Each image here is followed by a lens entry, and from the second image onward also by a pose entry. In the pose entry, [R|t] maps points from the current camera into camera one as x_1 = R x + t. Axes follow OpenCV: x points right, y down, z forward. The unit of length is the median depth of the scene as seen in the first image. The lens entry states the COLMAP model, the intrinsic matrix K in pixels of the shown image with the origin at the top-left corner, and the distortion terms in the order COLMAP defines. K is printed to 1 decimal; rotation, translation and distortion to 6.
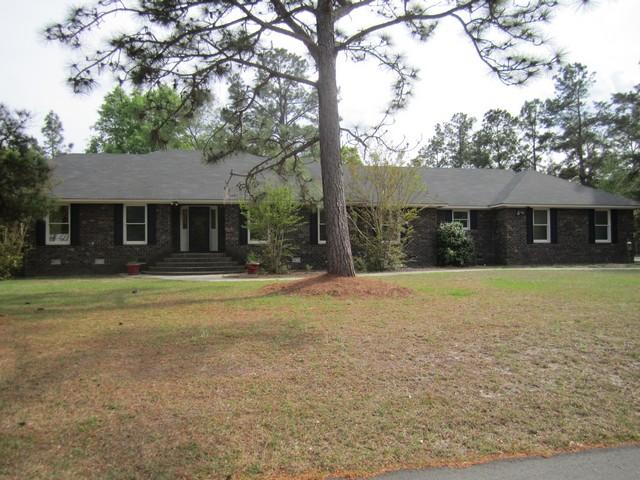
lens RADIAL K [[522.5, 0, 320.0], [0, 522.5, 240.0], [0, 0, 1]] dist [-0.046246, -0.006743]
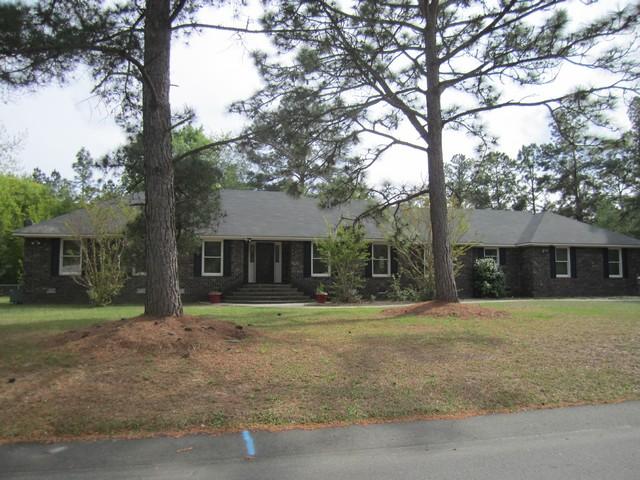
lens RADIAL K [[522.5, 0, 320.0], [0, 522.5, 240.0], [0, 0, 1]] dist [-0.046246, -0.006743]
pose [[0.999335, 0.011115, 0.034720, -0.128552], [-0.008863, 0.997888, -0.064357, 0.001248], [-0.035362, 0.064007, 0.997323, -0.099423]]
